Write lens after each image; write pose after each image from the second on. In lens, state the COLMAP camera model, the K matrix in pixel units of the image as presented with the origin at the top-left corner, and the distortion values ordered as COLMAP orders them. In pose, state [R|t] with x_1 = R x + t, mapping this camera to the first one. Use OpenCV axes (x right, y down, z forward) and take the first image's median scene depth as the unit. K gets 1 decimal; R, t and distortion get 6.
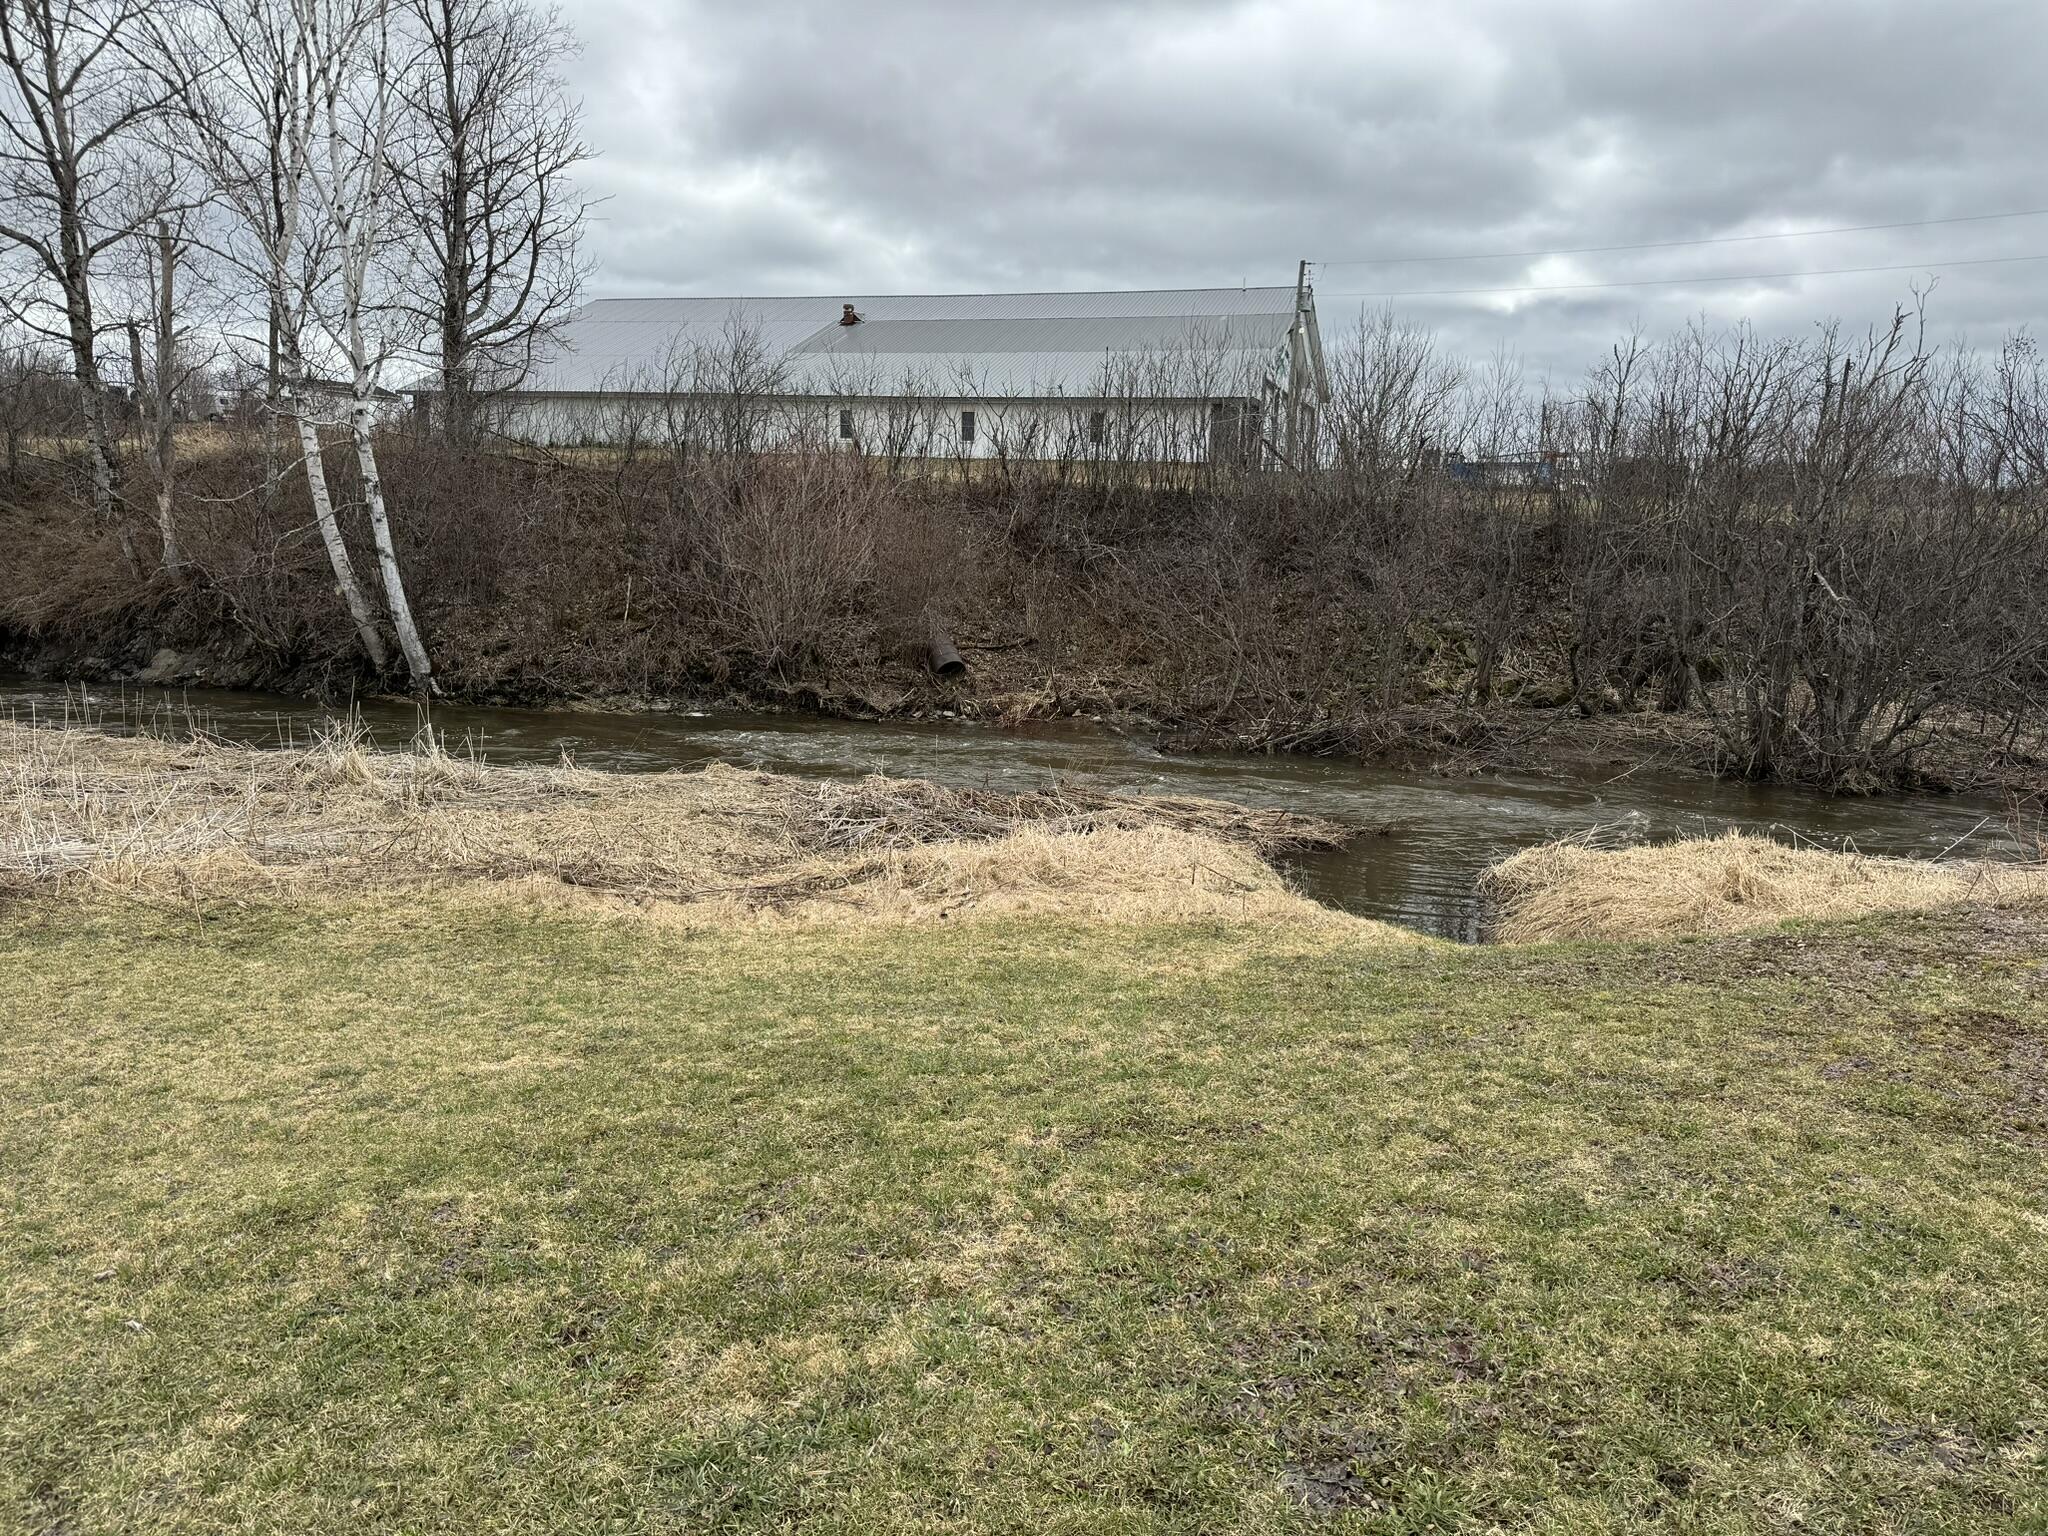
lens RADIAL K [[1428.9, 0, 1017.1], [0, 1428.9, 786.4], [0, 0, 1]] dist [0.086758, -0.110275]
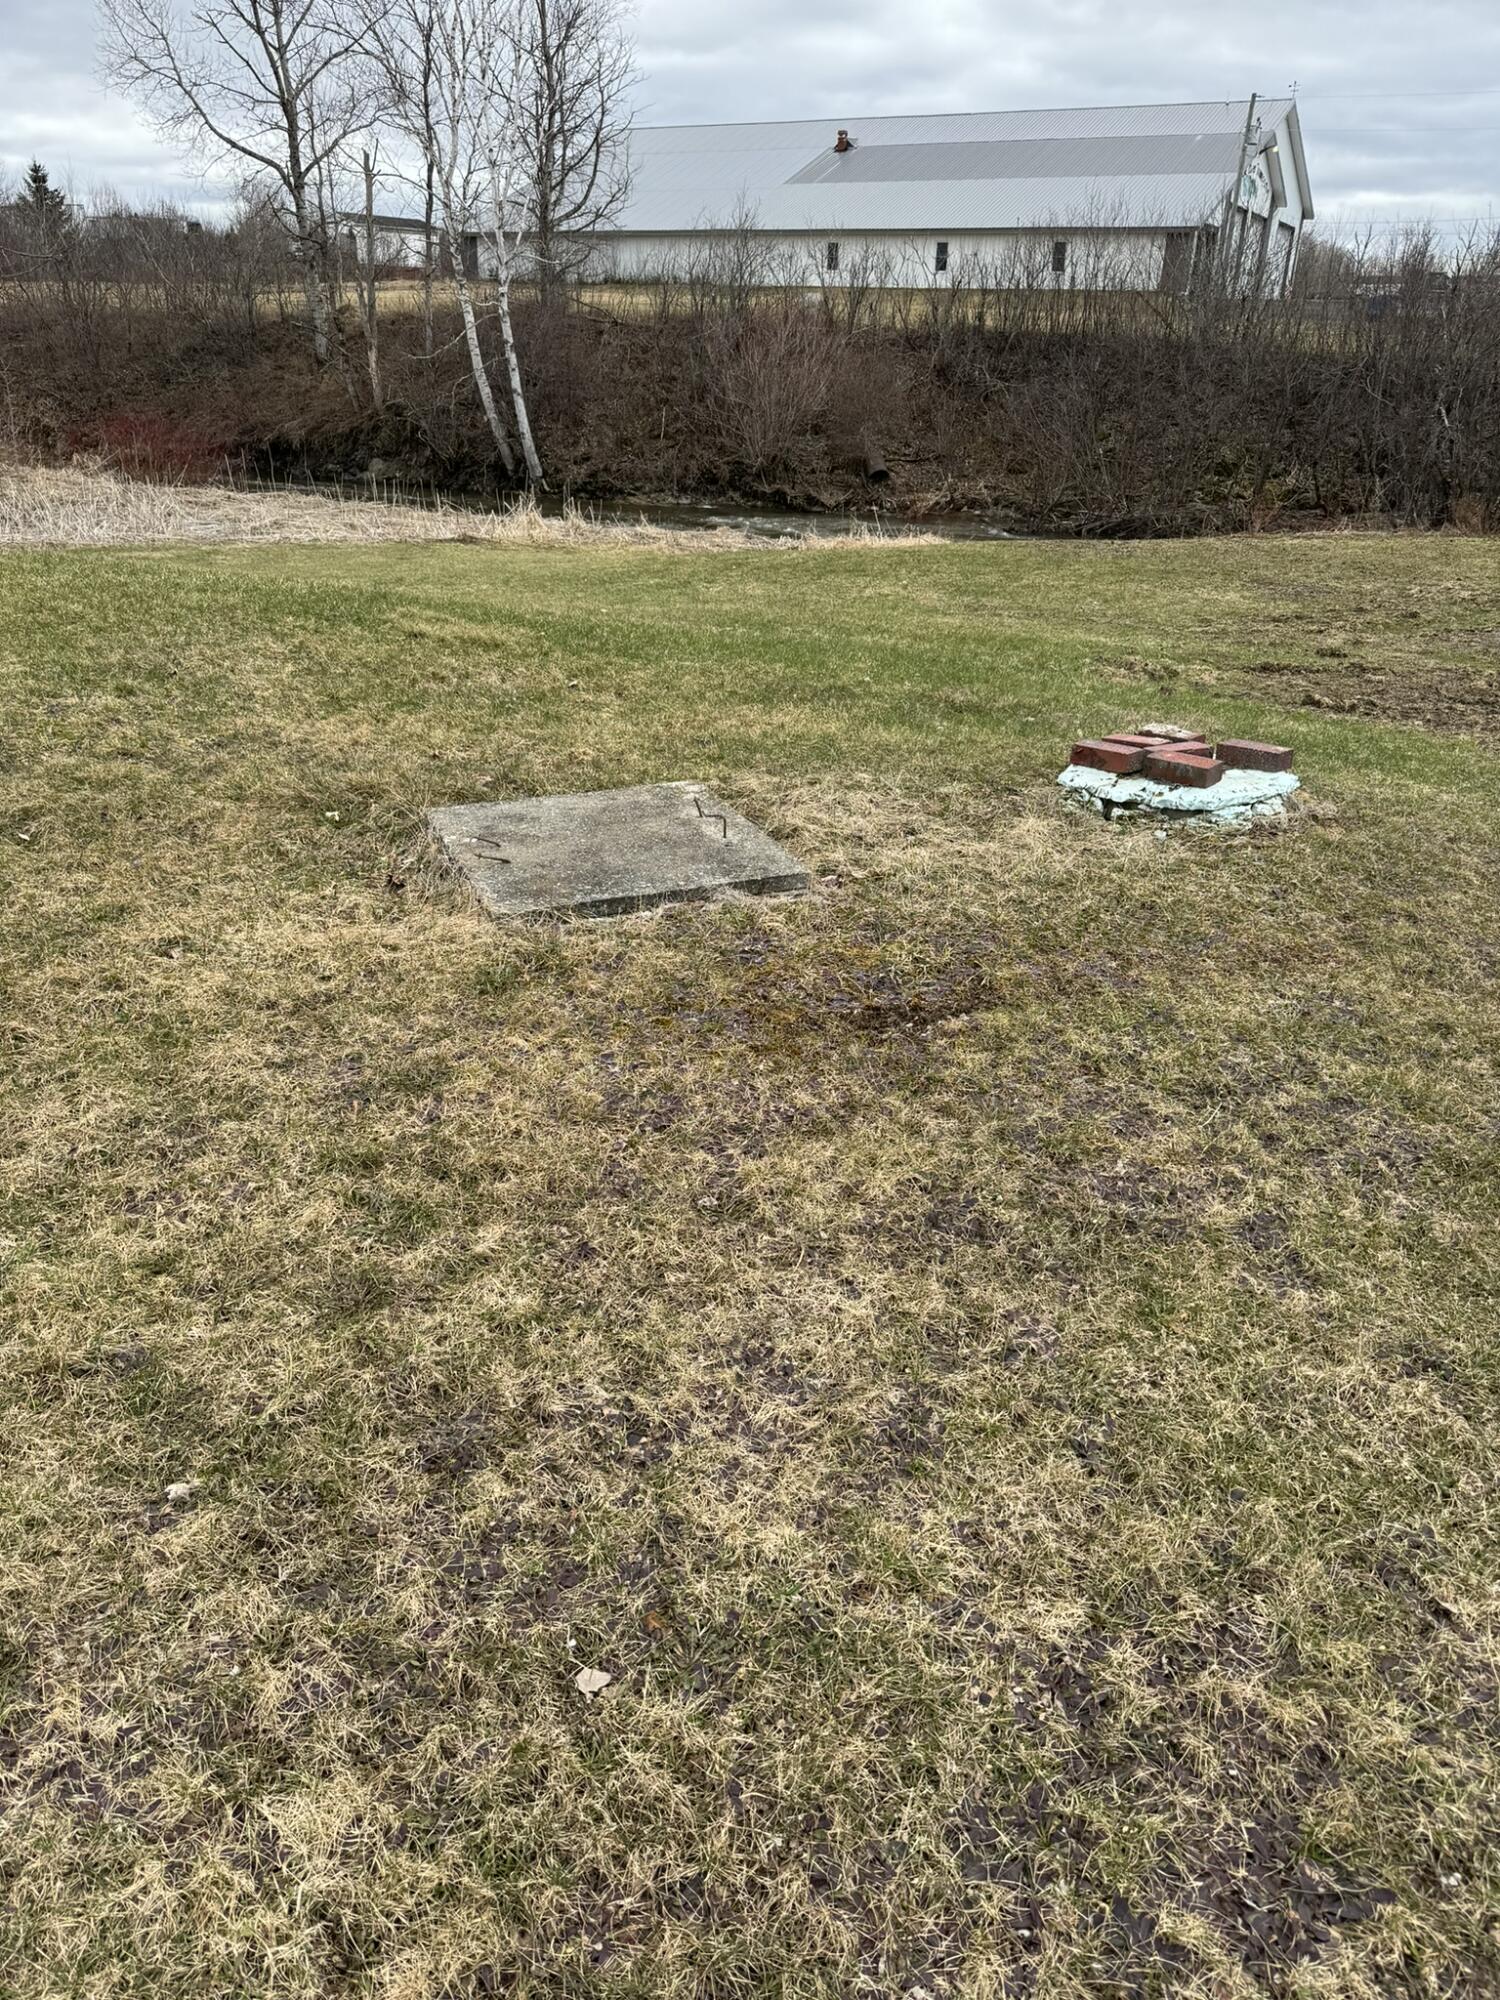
lens RADIAL K [[1395.4, 0, 733.0], [0, 1395.4, 988.8], [0, 0, 1]] dist [0.086758, -0.110275]
pose [[0.982112, 0.070262, -0.174697, 0.096163], [-0.025041, 0.968269, 0.248653, 0.070761], [0.186624, -0.239831, 0.952708, -0.518631]]
